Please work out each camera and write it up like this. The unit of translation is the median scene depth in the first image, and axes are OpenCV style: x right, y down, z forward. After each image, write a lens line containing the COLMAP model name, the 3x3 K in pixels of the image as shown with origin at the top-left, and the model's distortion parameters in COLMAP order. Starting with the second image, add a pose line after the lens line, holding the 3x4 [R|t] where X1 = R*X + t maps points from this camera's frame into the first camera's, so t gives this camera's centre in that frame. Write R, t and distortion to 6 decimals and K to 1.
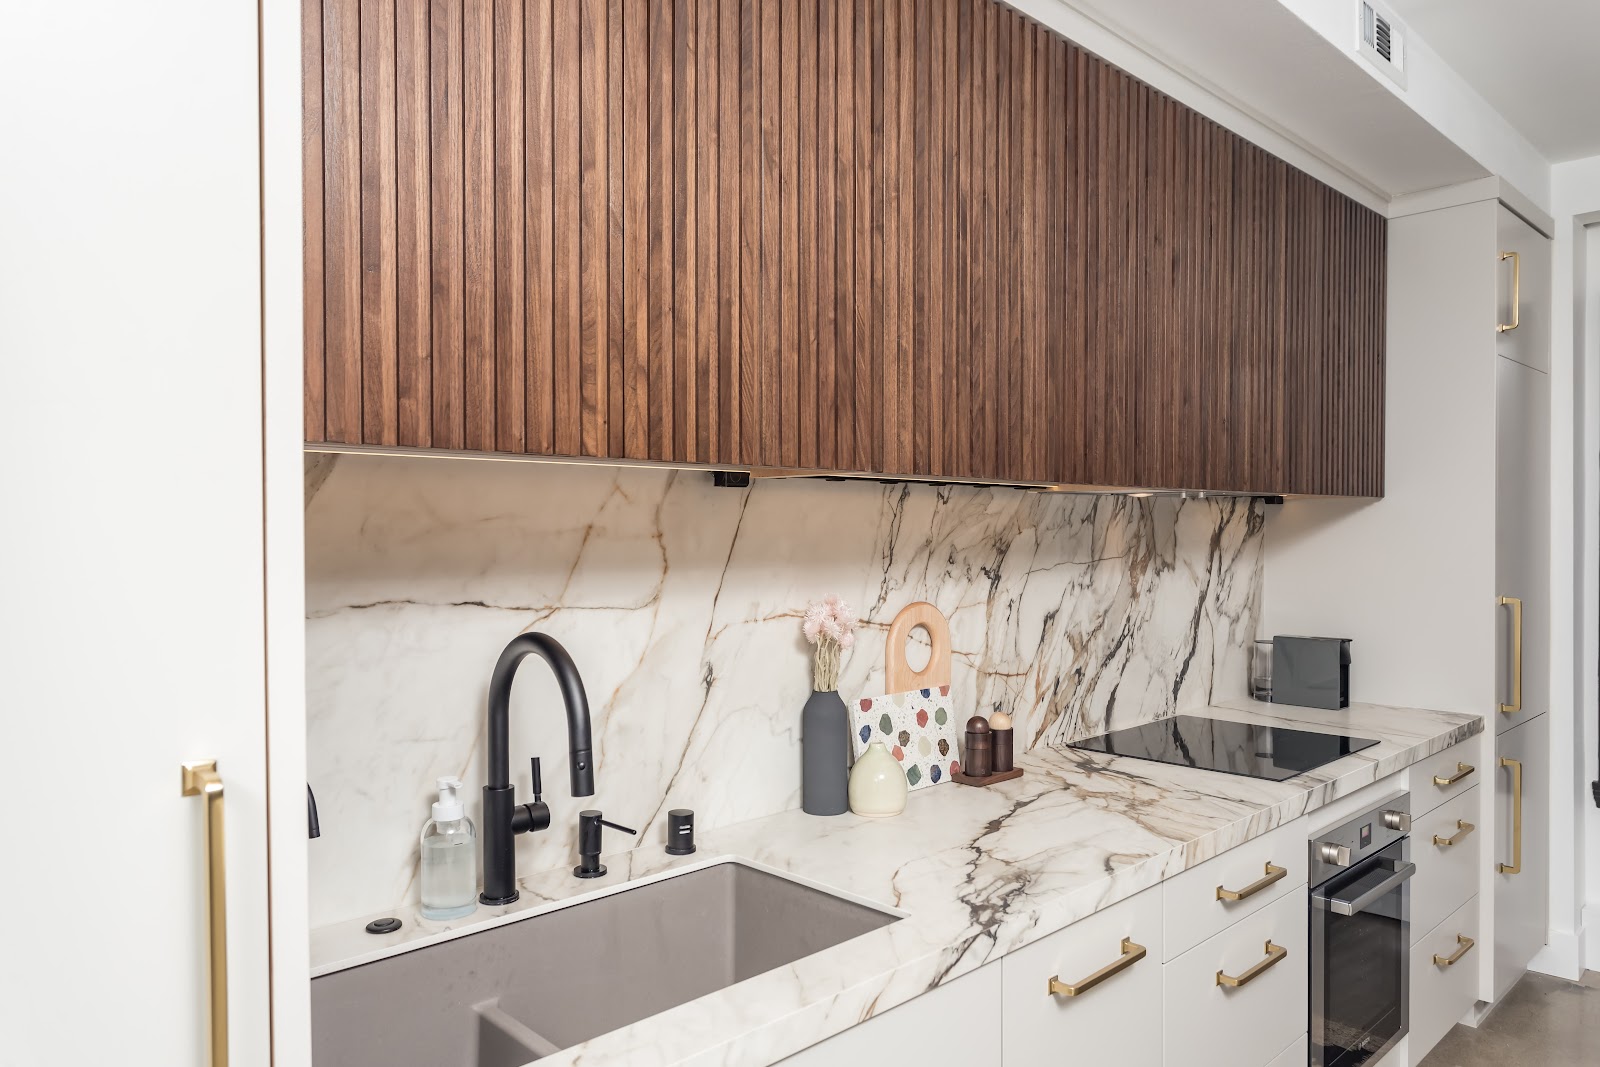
lens RADIAL K [[1074.9, 0, 799.1], [0, 1074.9, 548.9], [0, 0, 1]] dist [-0.020177, 0.023659]
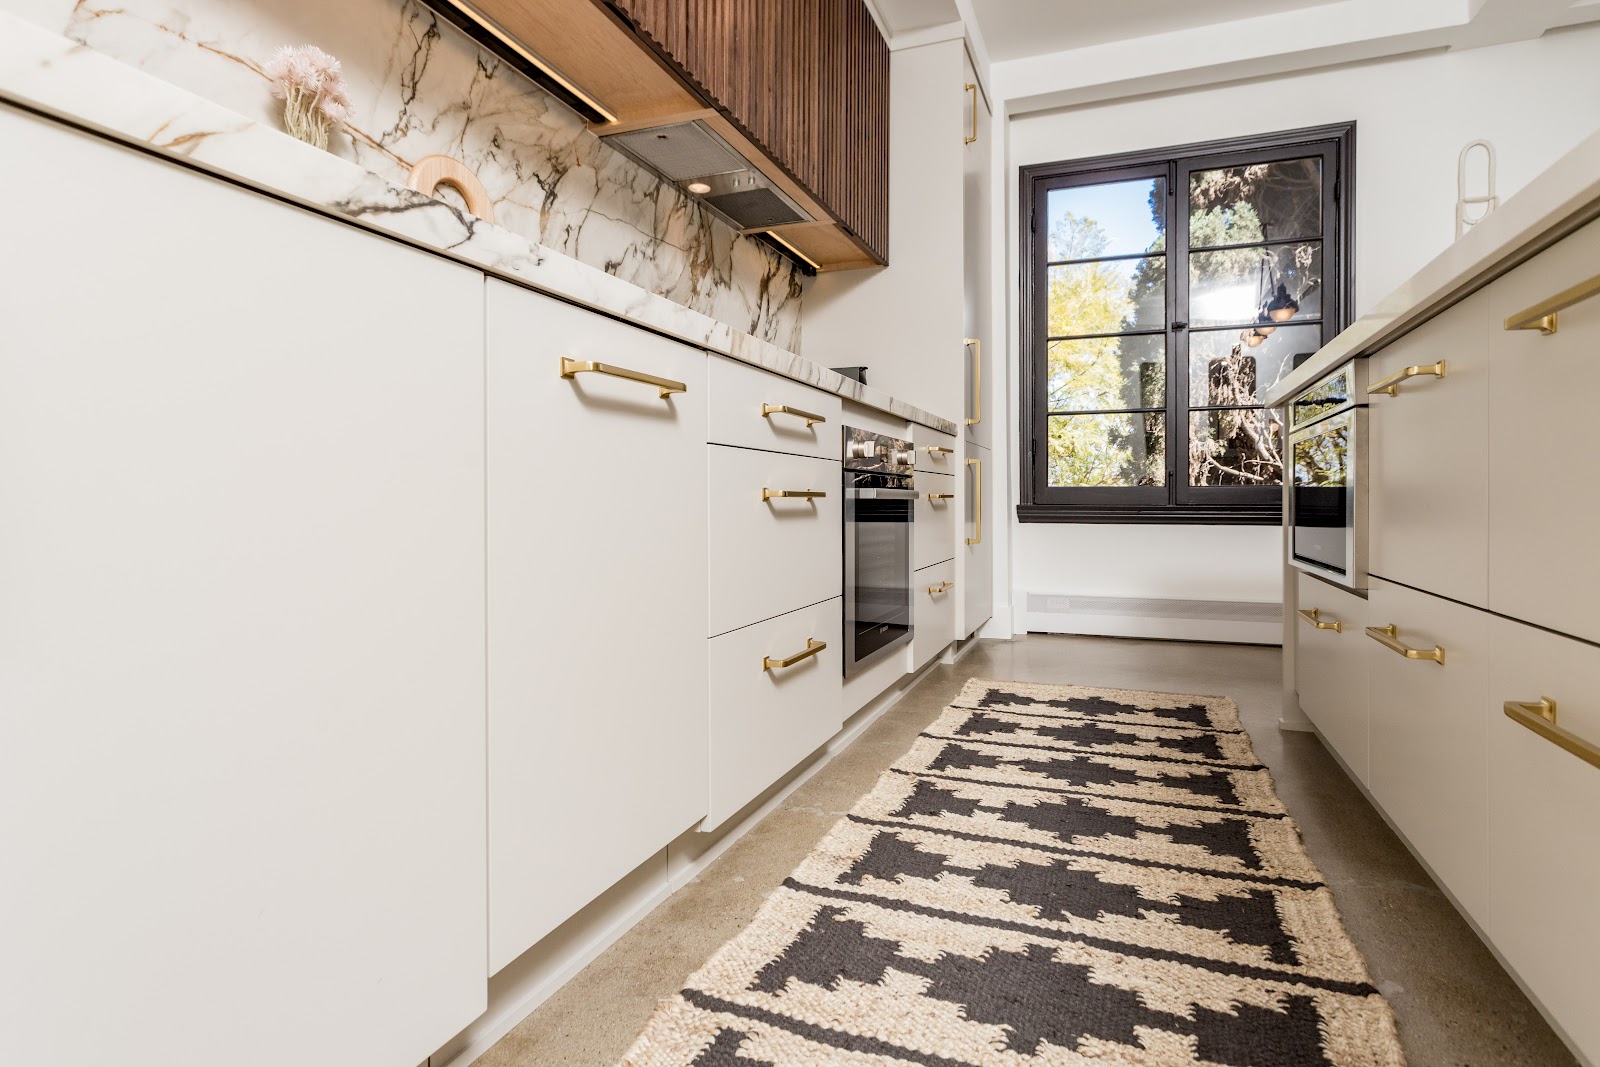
lens RADIAL K [[791.2, 0, 843.3], [0, 791.2, 520.5], [0, 0, 1]] dist [0.001166, 0.000940]
pose [[0.893249, -0.006999, 0.449507, 0.108008], [0.002402, 0.999939, 0.010796, 0.359678], [-0.449555, -0.008564, 0.893212, 0.268768]]
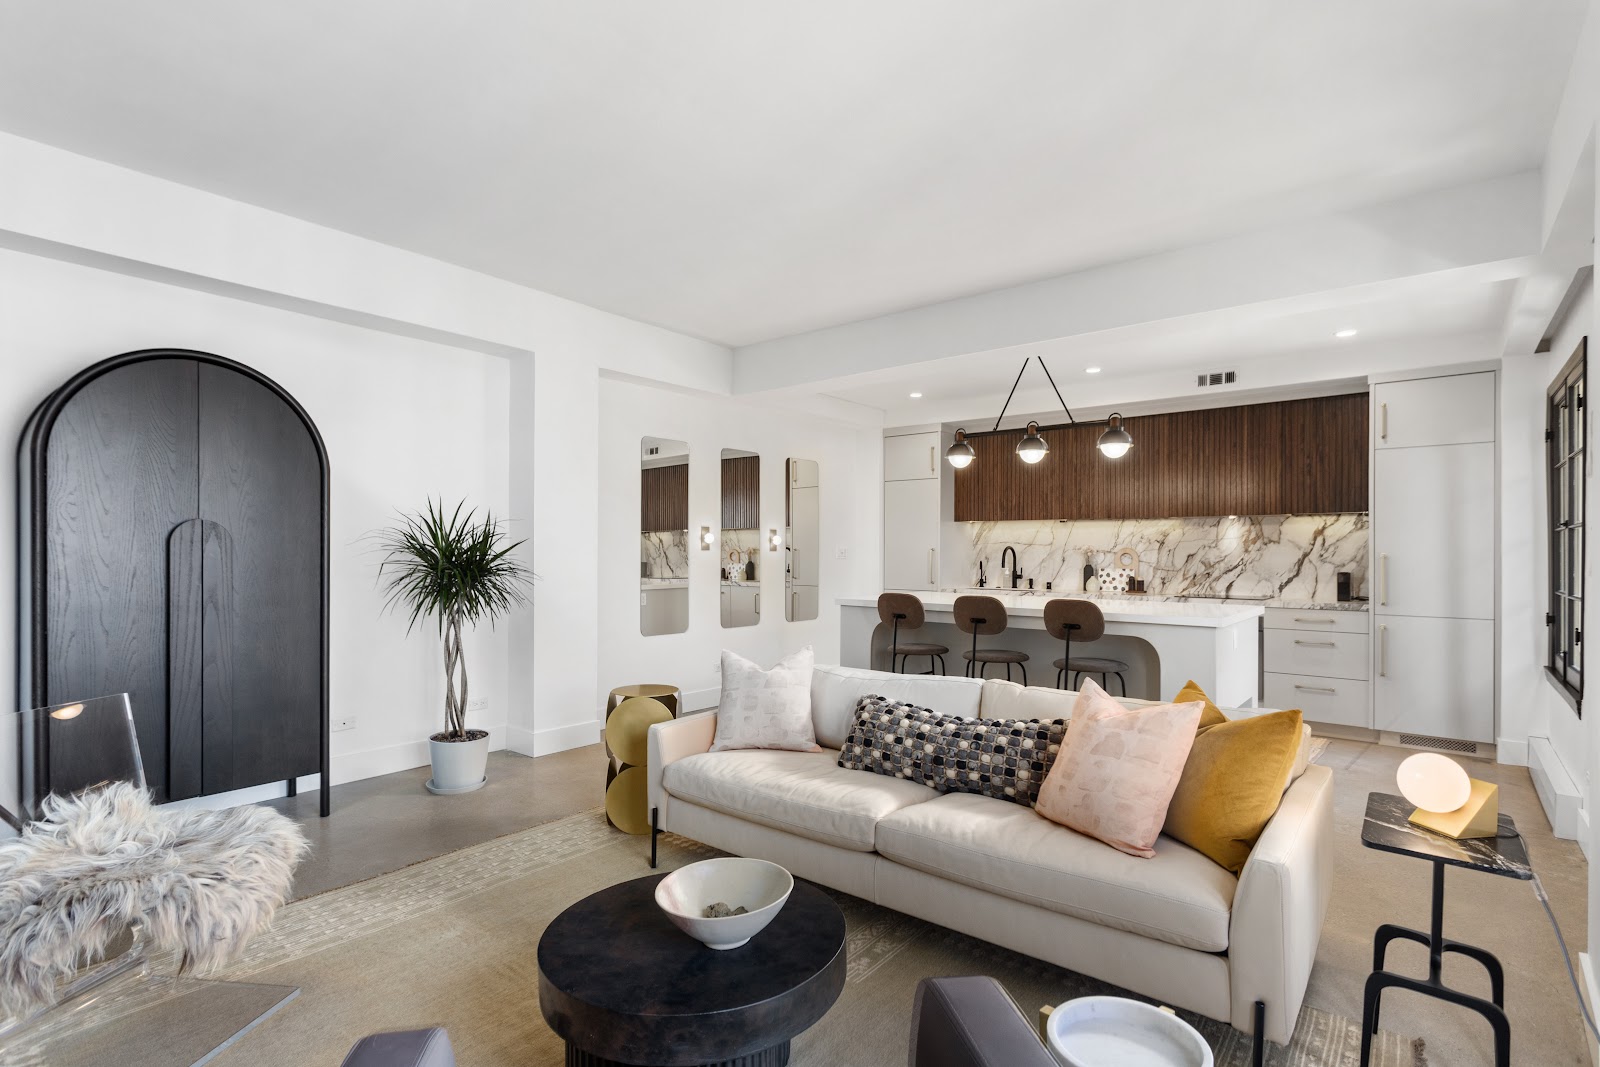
lens RADIAL K [[771.3, 0, 811.2], [0, 771.3, 536.0], [0, 0, 1]] dist [-0.012552, 0.015869]
pose [[0.133146, -0.018962, -0.990915, 2.963000], [-0.025428, 0.999422, -0.022541, 0.104814], [0.990770, 0.028198, 0.132587, -0.597593]]
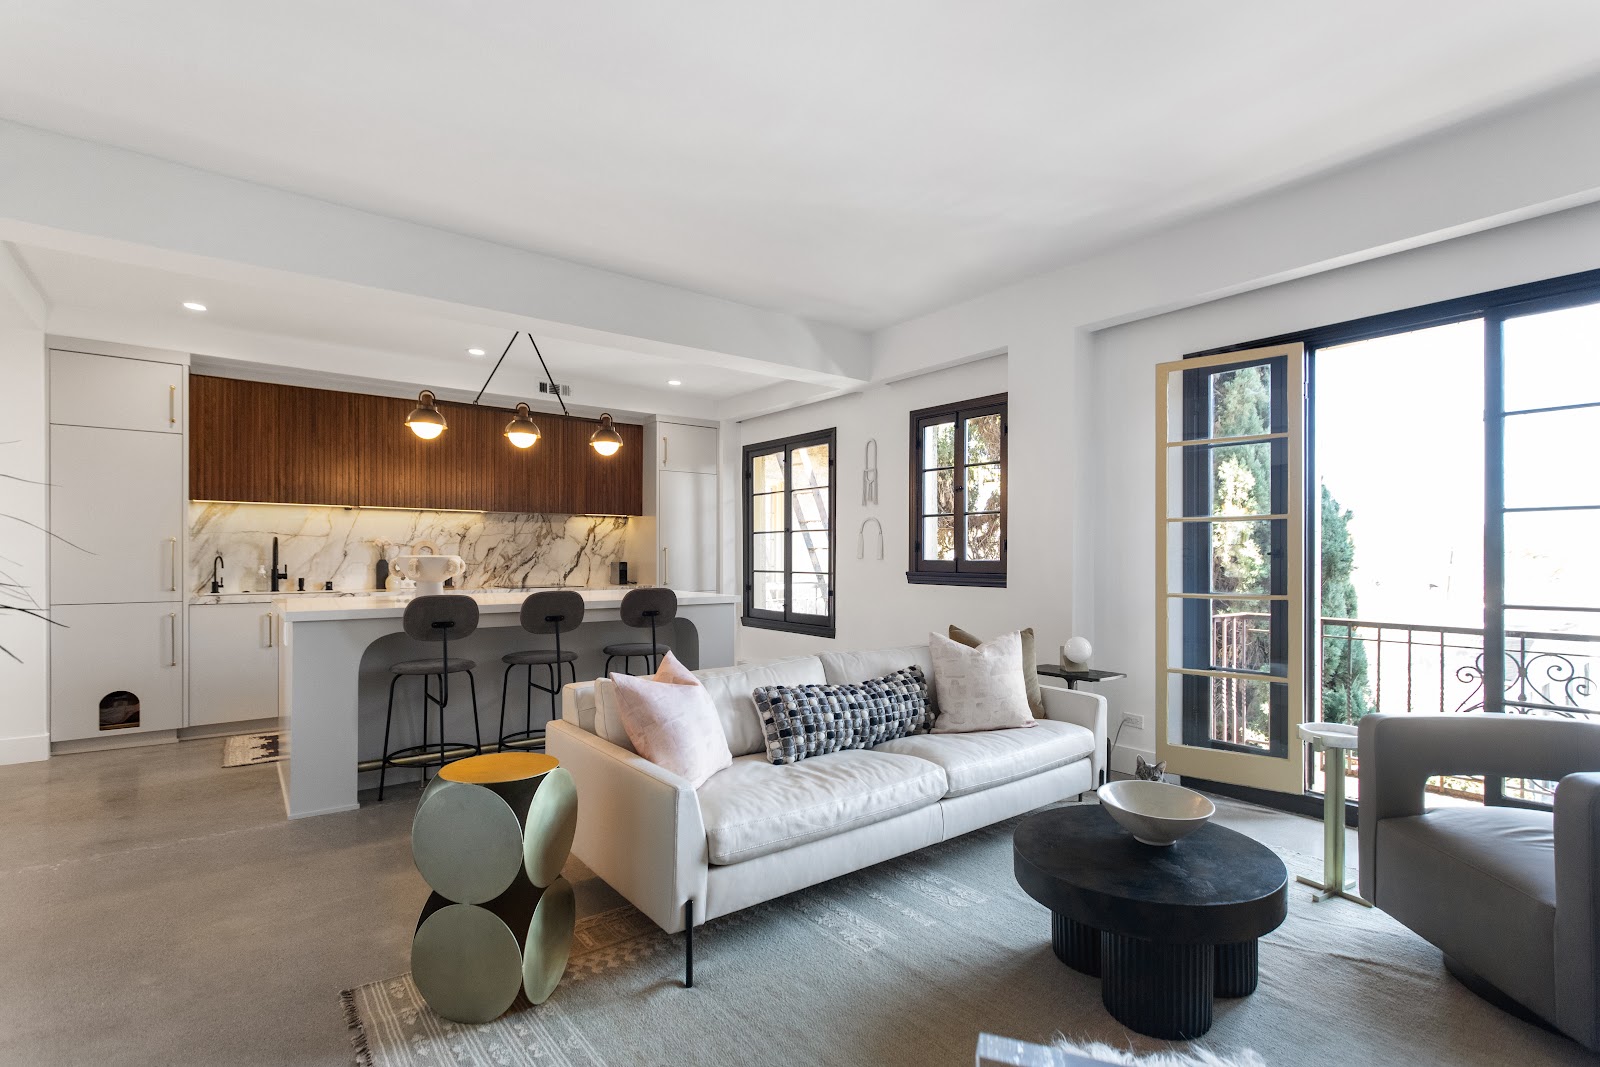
lens RADIAL K [[755.5, 0, 804.4], [0, 755.5, 555.5], [0, 0, 1]] dist [0.008605, 0.000552]
pose [[0.994710, 0.003466, -0.102669, 1.801372], [-0.005394, 0.999814, -0.018504, 0.149829], [0.102586, 0.018960, 0.994543, -1.608938]]
